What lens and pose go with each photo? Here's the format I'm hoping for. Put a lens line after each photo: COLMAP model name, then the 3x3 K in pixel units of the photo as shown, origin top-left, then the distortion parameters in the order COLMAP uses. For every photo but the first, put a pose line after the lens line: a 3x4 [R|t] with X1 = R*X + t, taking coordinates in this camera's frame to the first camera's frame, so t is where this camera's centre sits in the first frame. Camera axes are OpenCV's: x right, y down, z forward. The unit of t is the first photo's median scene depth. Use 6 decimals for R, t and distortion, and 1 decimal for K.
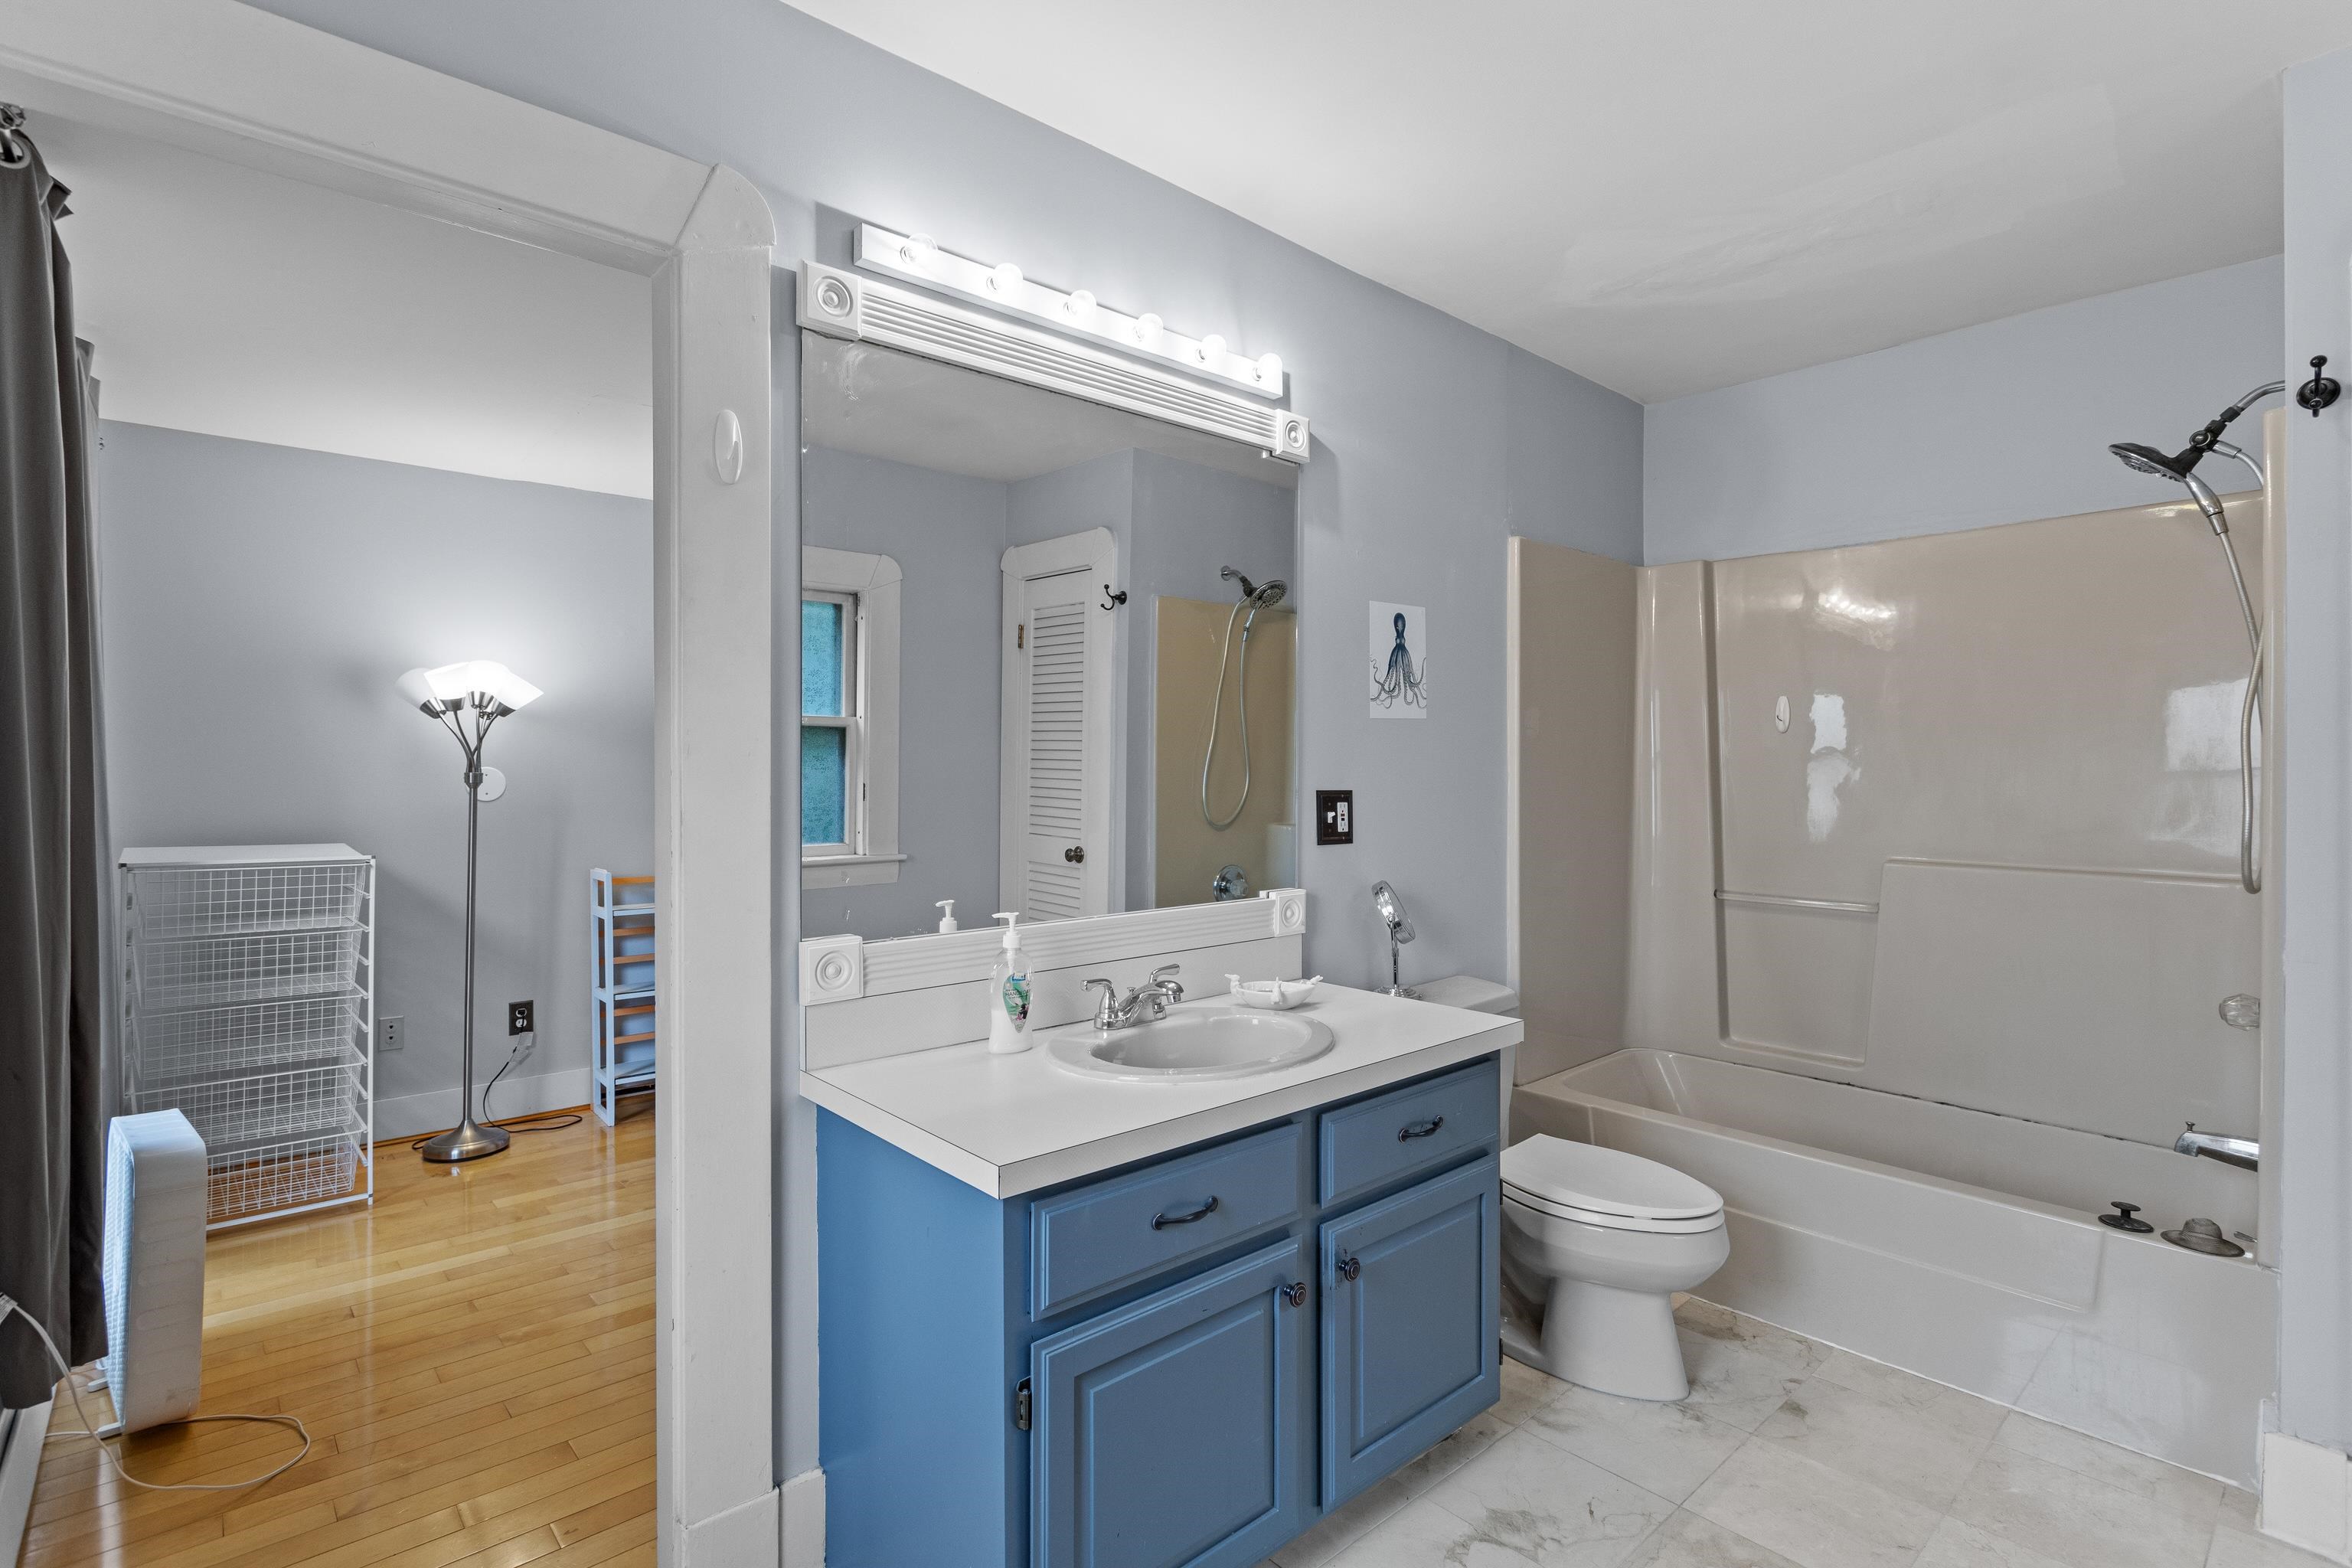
lens RADIAL K [[1128.0, 0, 1186.3], [0, 1128.0, 783.3], [0, 0, 1]] dist [-0.001232, -0.000954]
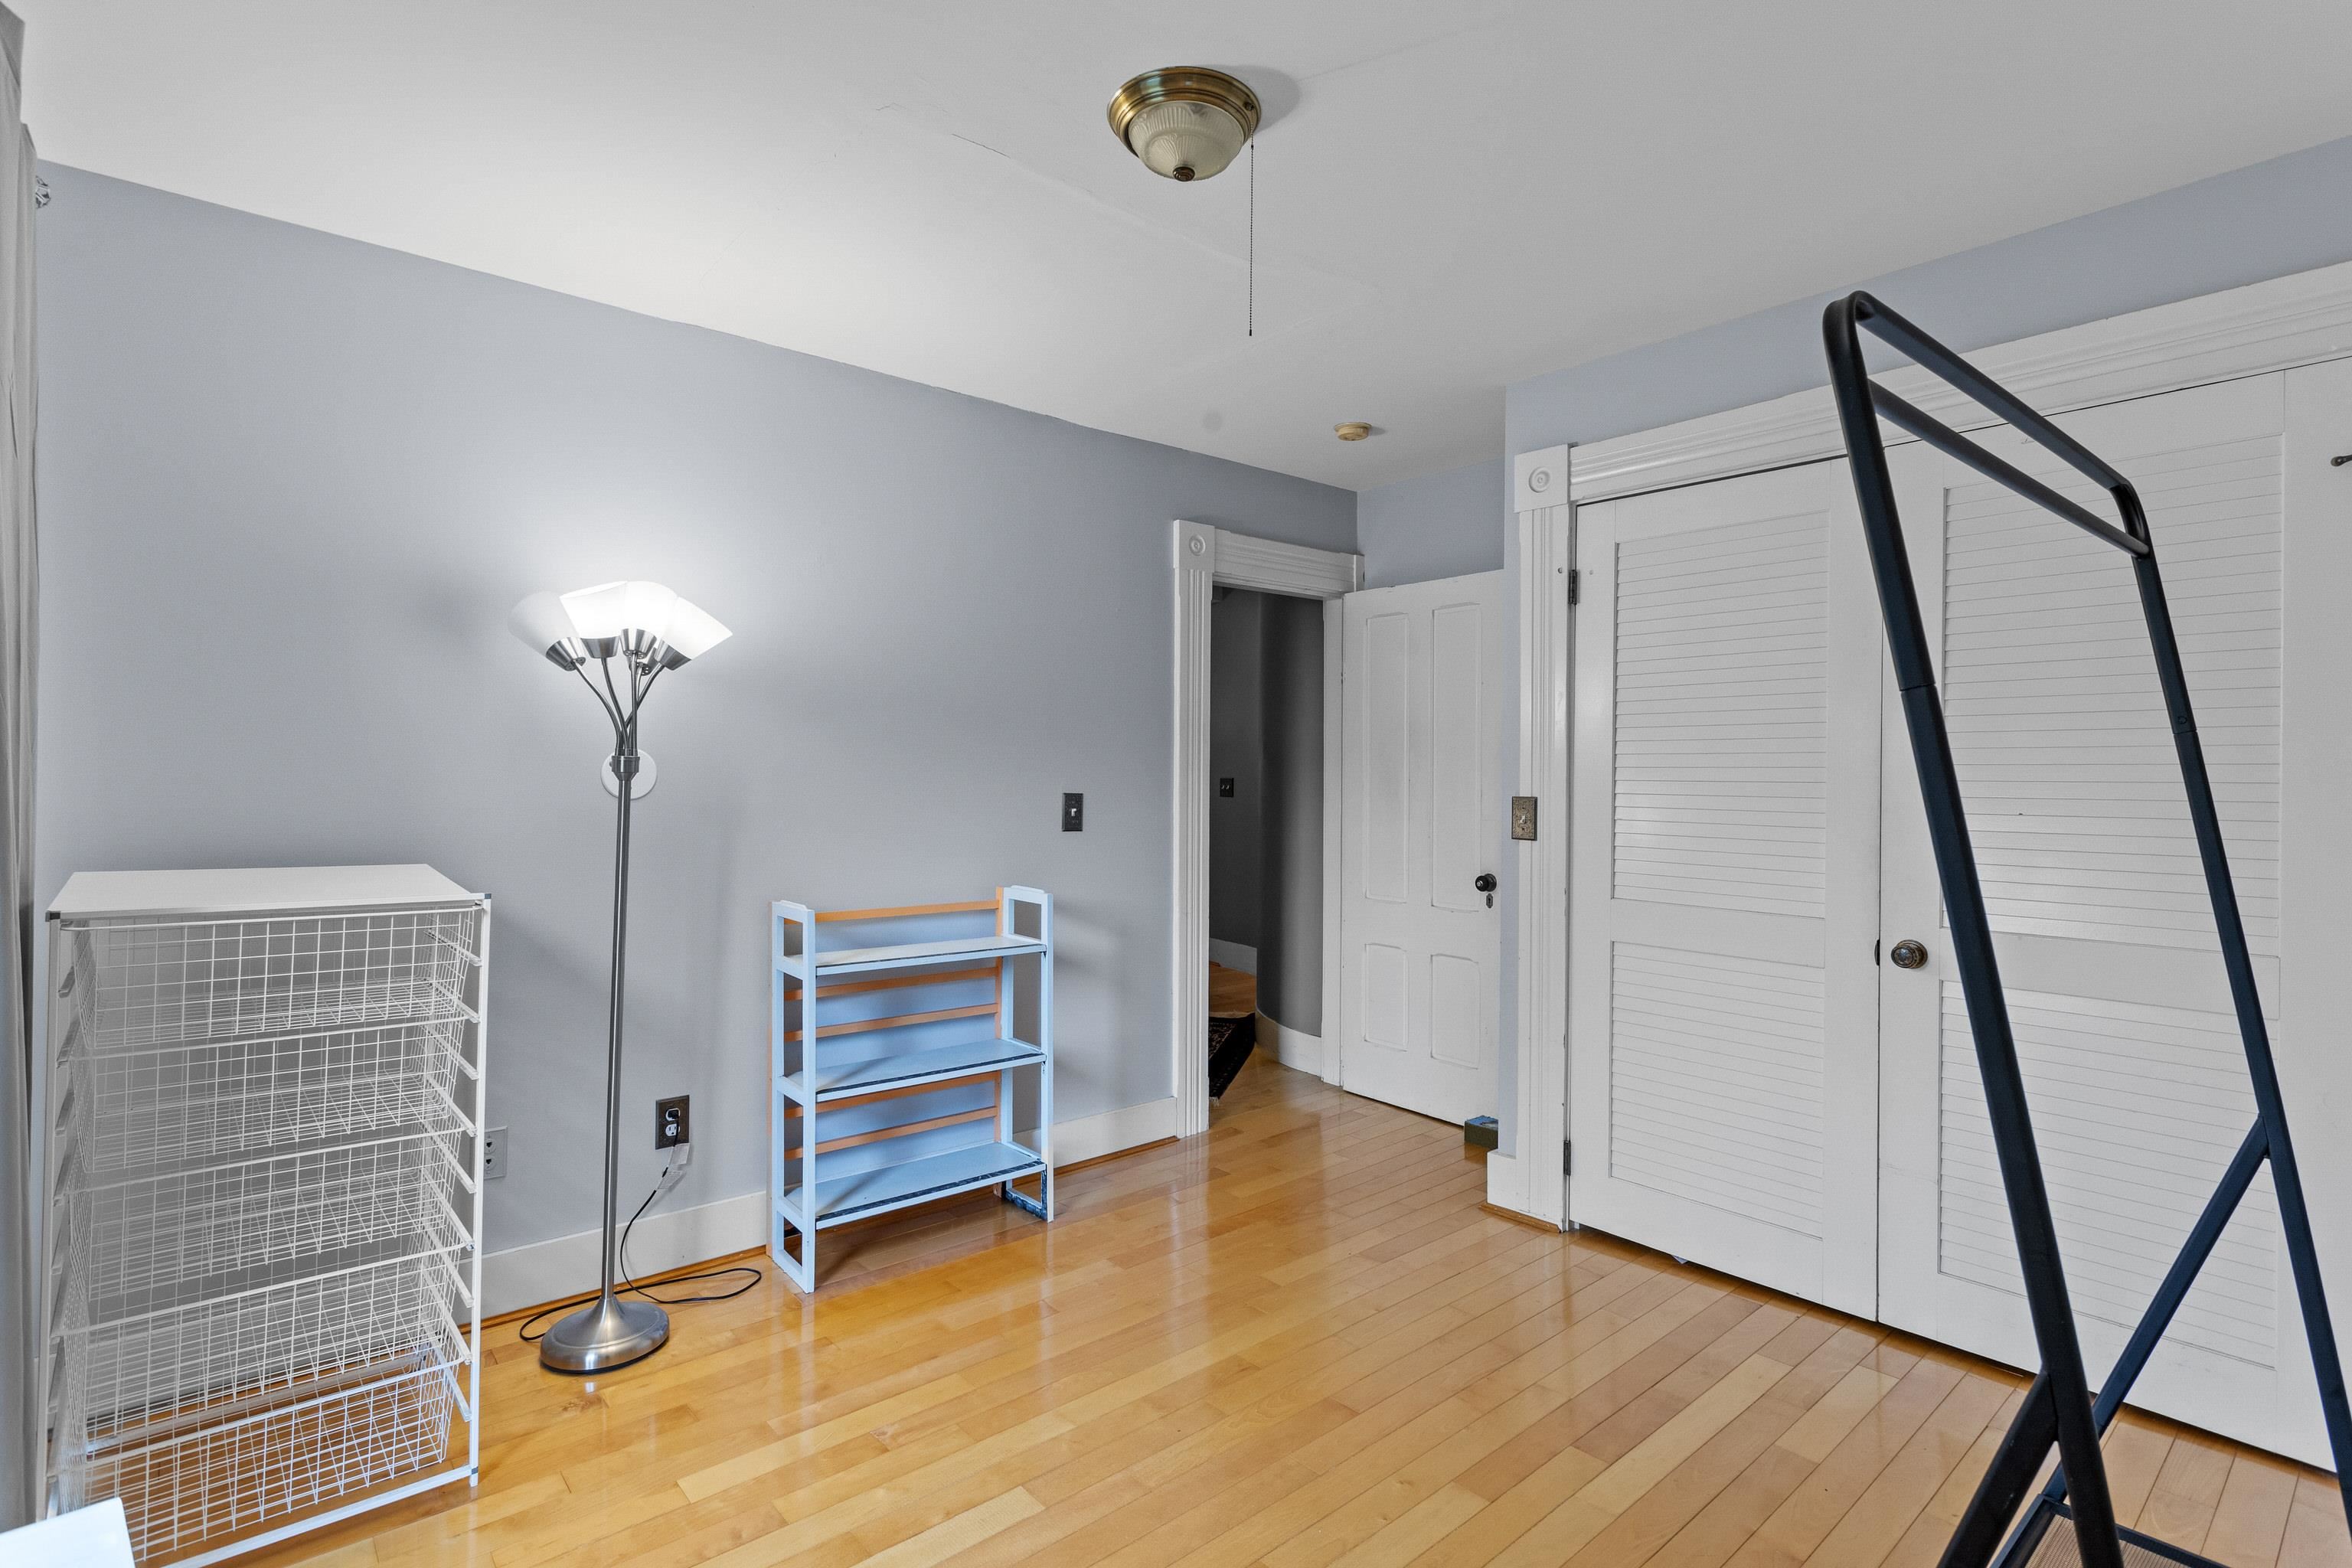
lens RADIAL K [[1128.0, 0, 1166.5], [0, 1128.0, 776.8], [0, 0, 1]] dist [-0.001232, -0.000954]
pose [[0.999592, 0.016395, -0.023410, -0.312651], [-0.016412, 0.999865, -0.000520, -0.002225], [0.023398, 0.000904, 0.999726, 0.370172]]
